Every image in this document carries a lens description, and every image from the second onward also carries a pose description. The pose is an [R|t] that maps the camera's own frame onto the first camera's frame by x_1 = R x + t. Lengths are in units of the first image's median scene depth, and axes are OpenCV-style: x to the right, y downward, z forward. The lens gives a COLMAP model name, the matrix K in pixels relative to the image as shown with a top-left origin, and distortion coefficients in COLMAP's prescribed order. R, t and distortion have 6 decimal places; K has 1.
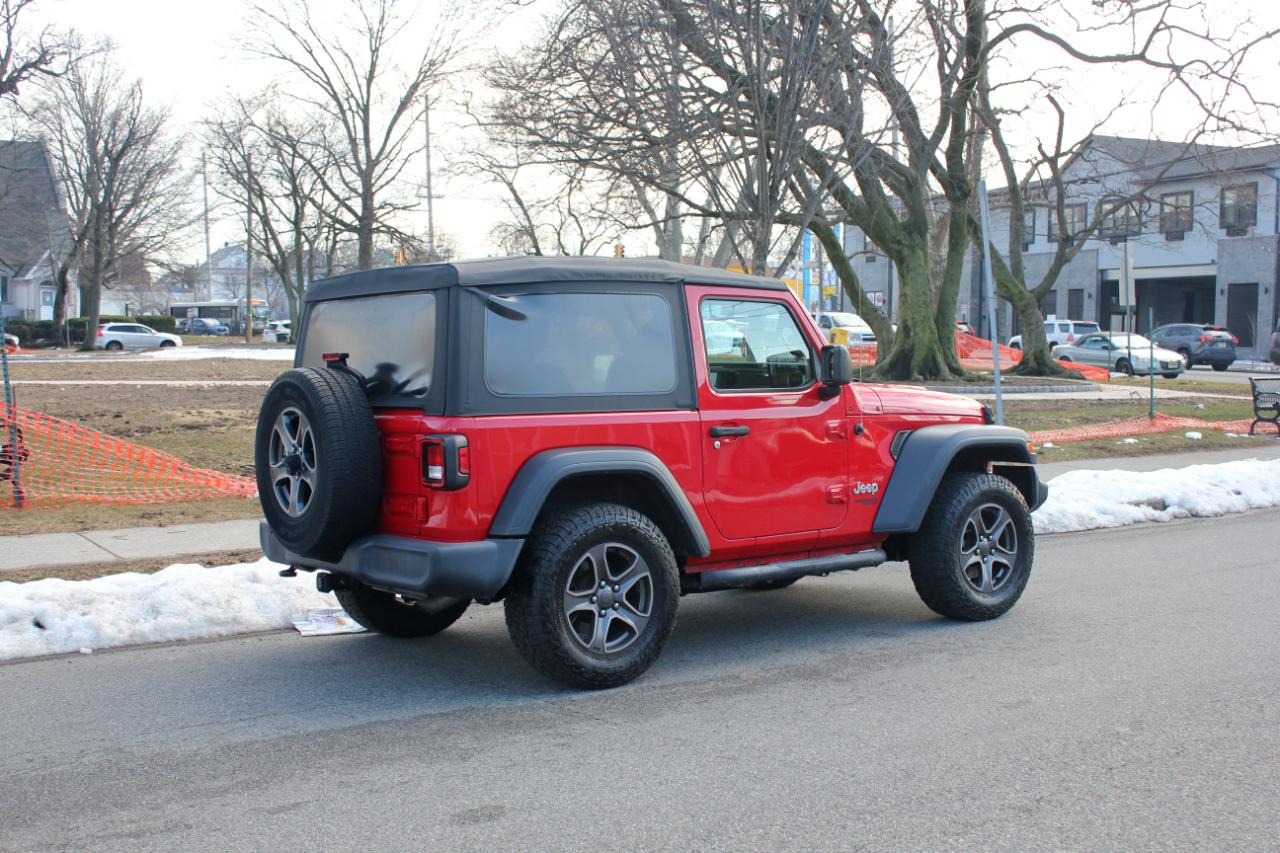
lens RADIAL K [[1515.8, 0, 632.6], [0, 1515.8, 396.0], [0, 0, 1]] dist [-0.048042, 0.000000]
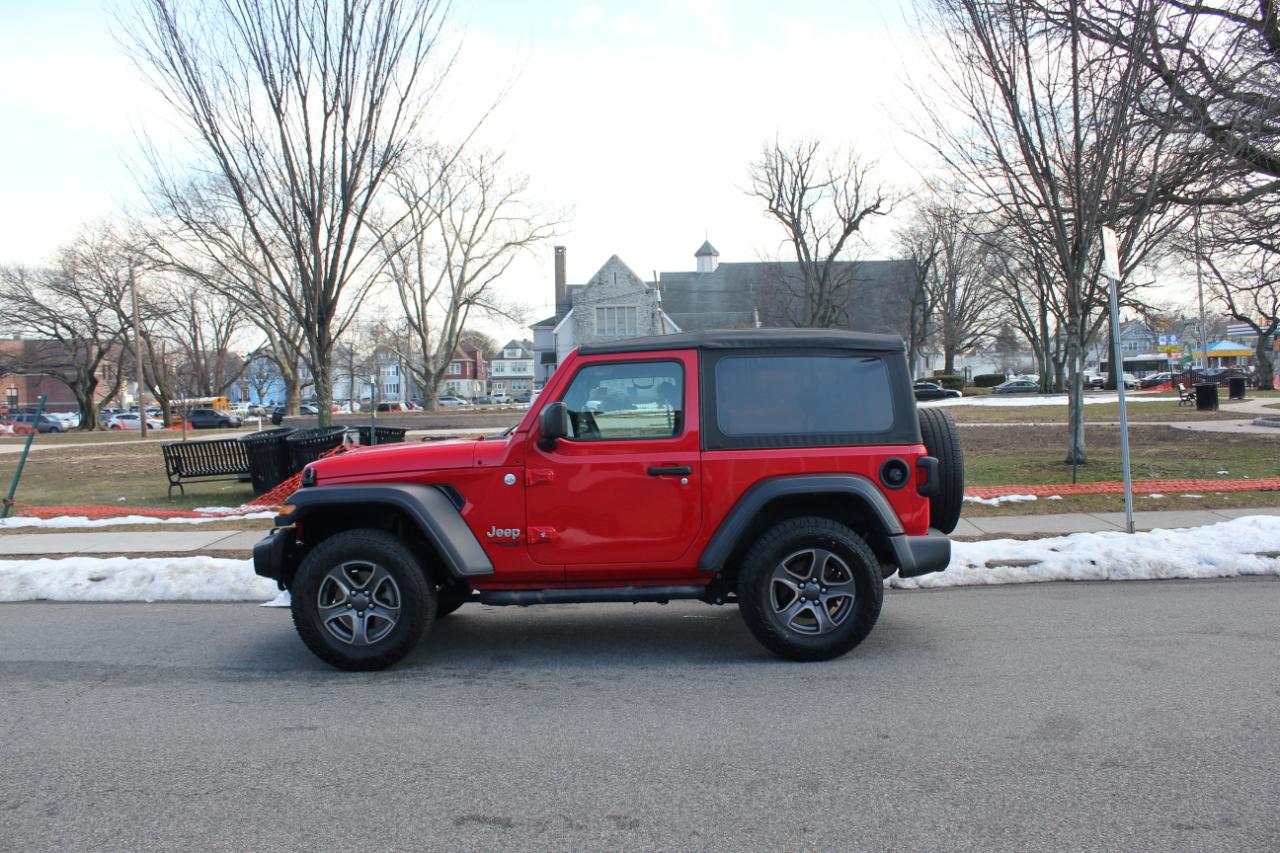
lens RADIAL K [[1065.6, 0, 638.8], [0, 1065.6, 434.5], [0, 0, 1]] dist [-0.121367, 0.011101]
pose [[0.774839, -0.003030, -0.632152, 0.389821], [0.005751, 0.999981, 0.002256, -0.006595], [0.632133, -0.005384, 0.774841, 0.228459]]
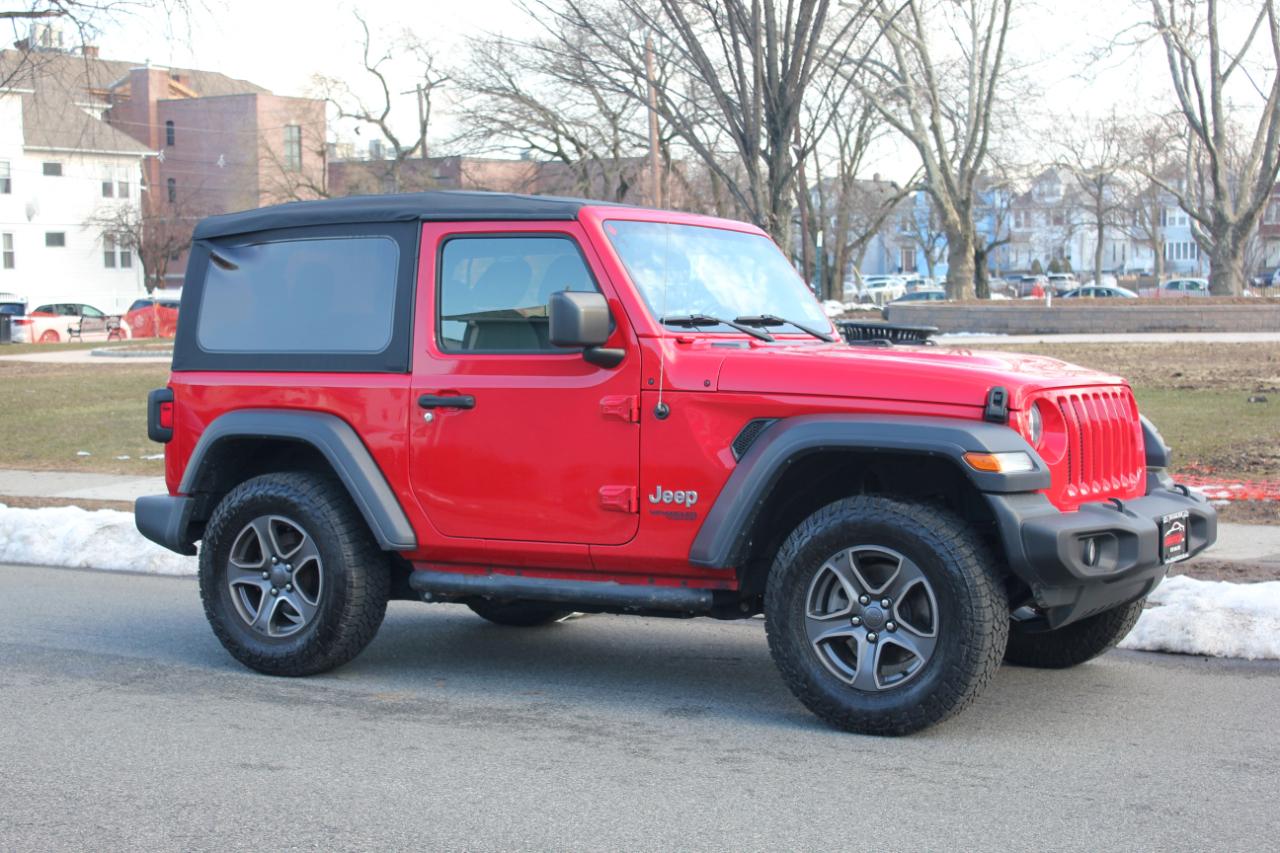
lens RADIAL K [[2089.2, 0, 657.2], [0, 2089.2, 421.5], [0, 0, 1]] dist [0.020128, 0.000000]
pose [[0.378582, 0.048507, -0.924296, 0.558503], [-0.020142, 0.998821, 0.044168, -0.008536], [0.925349, 0.001896, 0.379112, 0.338075]]
